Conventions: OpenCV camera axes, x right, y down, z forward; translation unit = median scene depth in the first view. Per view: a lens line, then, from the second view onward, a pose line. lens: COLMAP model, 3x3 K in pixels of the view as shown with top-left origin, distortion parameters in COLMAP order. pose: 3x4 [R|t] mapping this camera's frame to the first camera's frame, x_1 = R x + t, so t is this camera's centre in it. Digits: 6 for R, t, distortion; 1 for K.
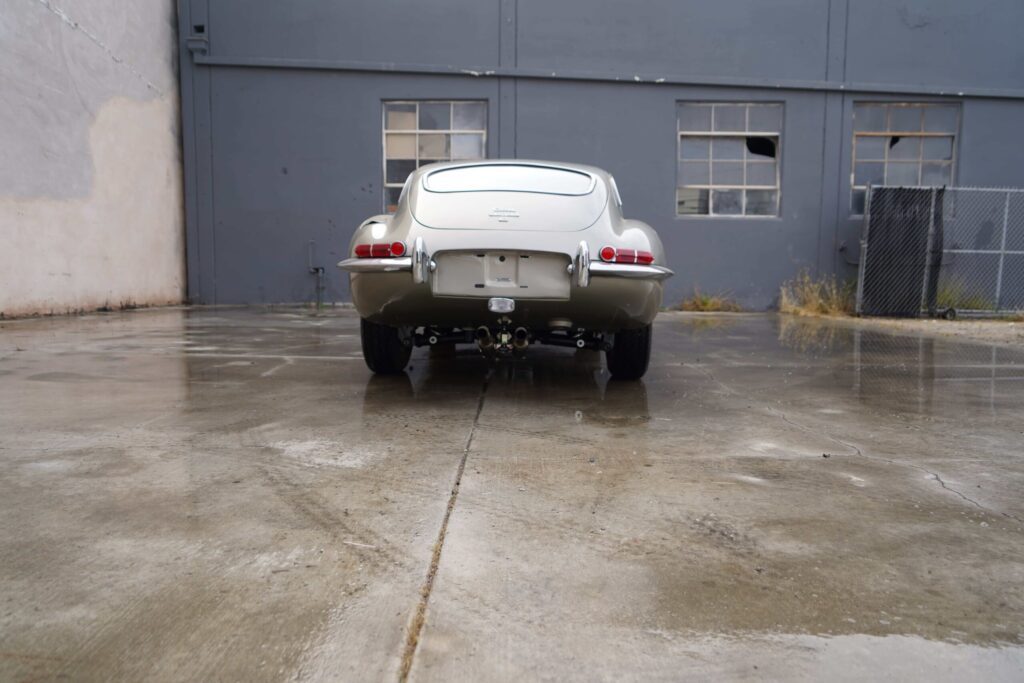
lens RADIAL K [[687.1, 0, 508.4], [0, 687.1, 340.6], [0, 0, 1]] dist [-0.032944, 0.021636]
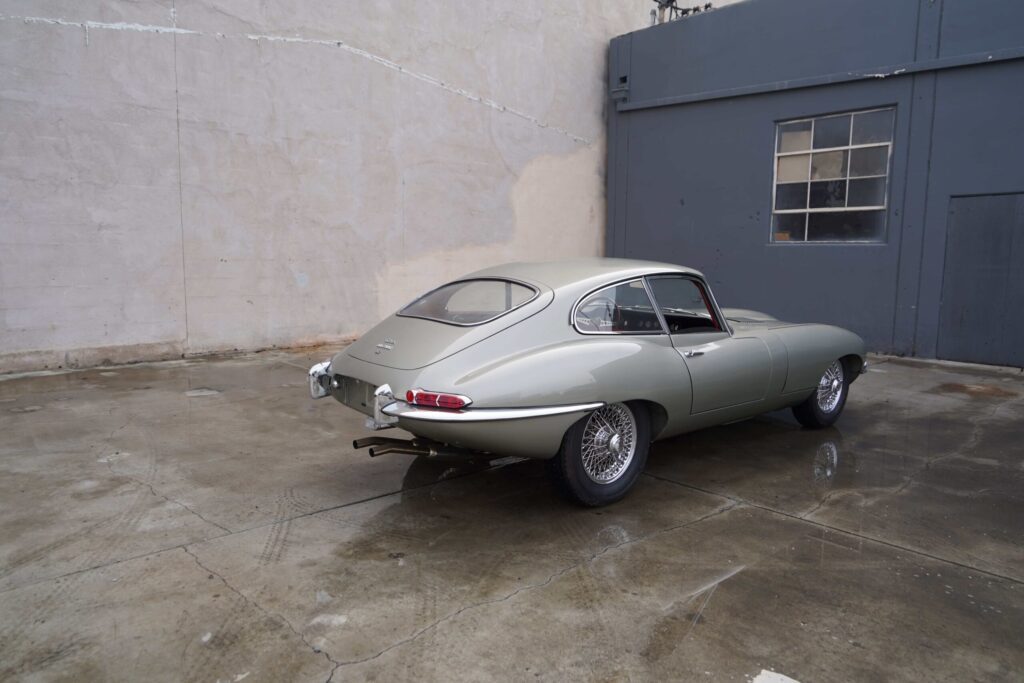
lens RADIAL K [[687.1, 0, 508.4], [0, 687.1, 340.6], [0, 0, 1]] dist [-0.032944, 0.021636]
pose [[0.680243, 0.090478, -0.727381, 0.281923], [-0.074675, 0.995744, 0.054024, -0.077847], [0.729173, 0.017568, 0.684104, 0.099974]]
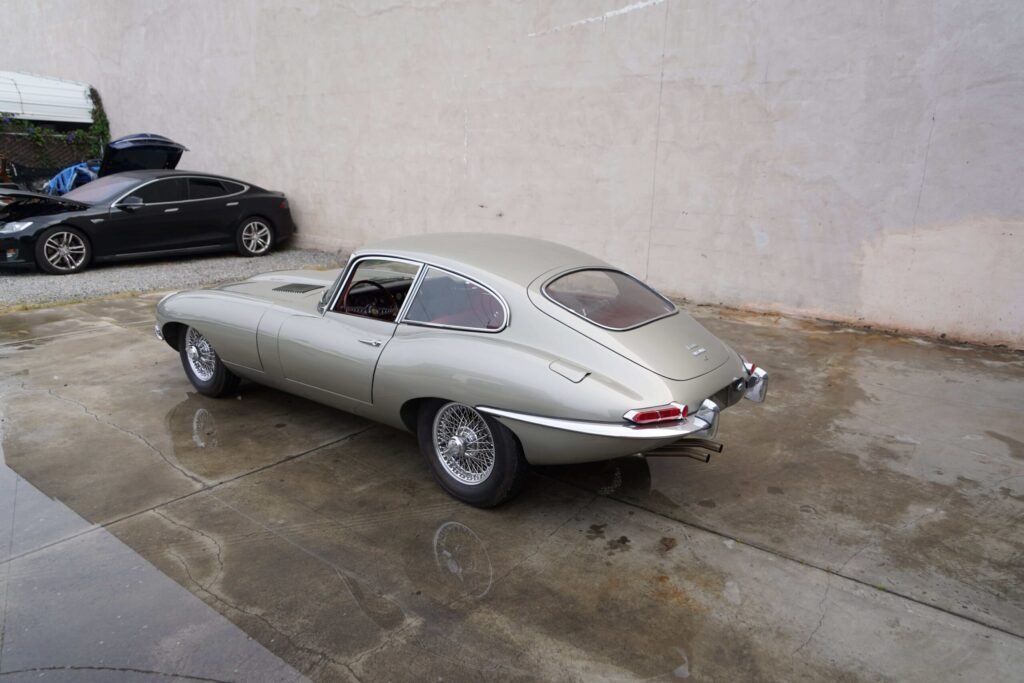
lens RADIAL K [[698.0, 0, 510.2], [0, 698.0, 339.5], [0, 0, 1]] dist [-0.021093, 0.021811]
pose [[-0.599872, 0.172467, -0.781287, 0.290560], [-0.107431, 0.950286, 0.292259, -0.180350], [0.792851, 0.259252, -0.551522, 0.732405]]
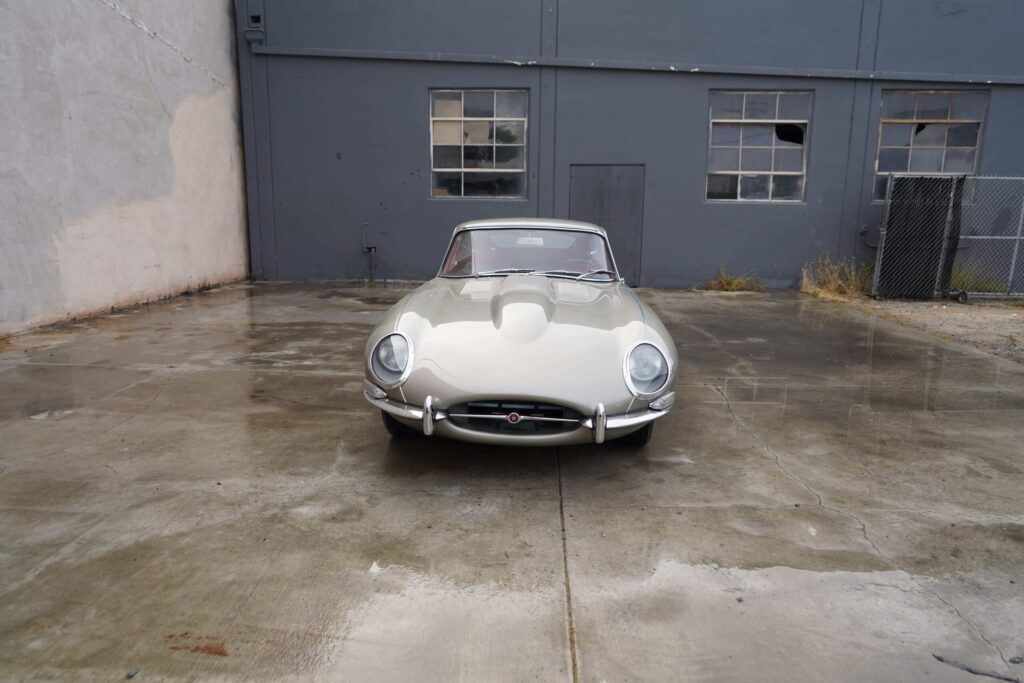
lens RADIAL K [[698.0, 0, 509.5], [0, 698.0, 341.2], [0, 0, 1]] dist [-0.021783, 0.022660]
pose [[0.999566, 0.009183, -0.027988, -0.027852], [-0.006438, 0.995297, 0.096651, -0.069834], [0.028744, -0.096429, 0.994925, -0.107966]]
